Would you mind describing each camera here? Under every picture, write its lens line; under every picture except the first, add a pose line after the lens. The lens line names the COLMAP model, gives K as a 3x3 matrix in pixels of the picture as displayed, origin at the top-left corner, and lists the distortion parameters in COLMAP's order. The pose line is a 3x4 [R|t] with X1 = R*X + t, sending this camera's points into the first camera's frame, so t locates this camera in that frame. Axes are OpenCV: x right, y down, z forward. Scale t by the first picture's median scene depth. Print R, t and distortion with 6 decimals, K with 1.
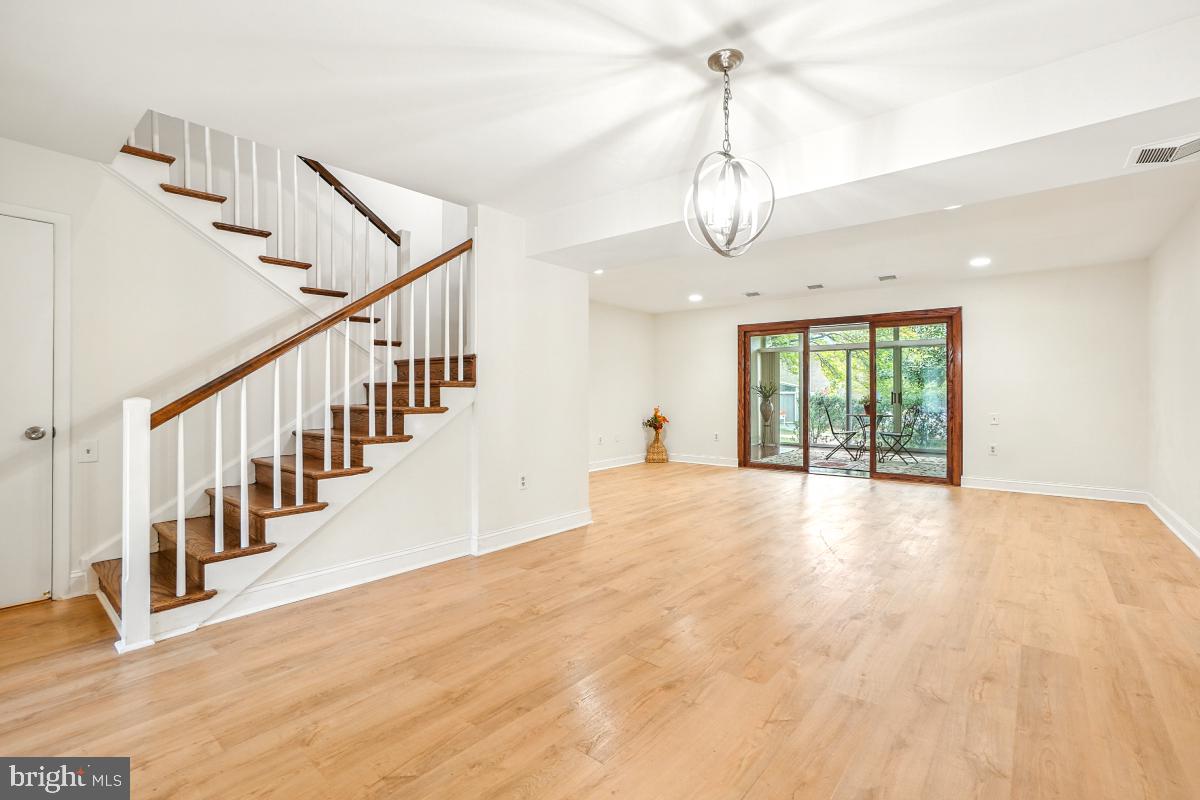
lens RADIAL K [[529.8, 0, 605.0], [0, 529.8, 393.6], [0, 0, 1]] dist [-0.002864, -0.000013]
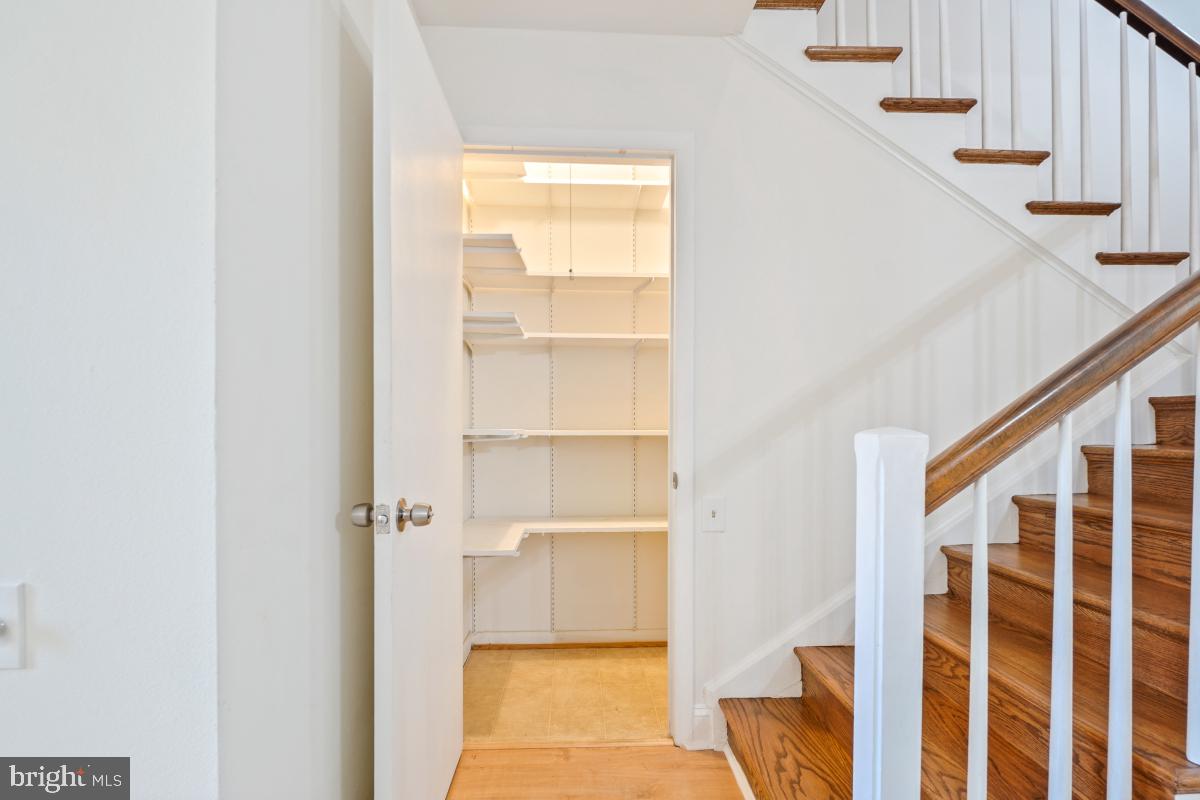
lens RADIAL K [[564.5, 0, 603.9], [0, 564.5, 418.2], [0, 0, 1]] dist [-0.002846, -0.000278]
pose [[0.667156, -0.011252, -0.744833, -0.574807], [0.004382, 0.999928, -0.011180, 0.003979], [0.744905, 0.004195, 0.667157, 0.467408]]
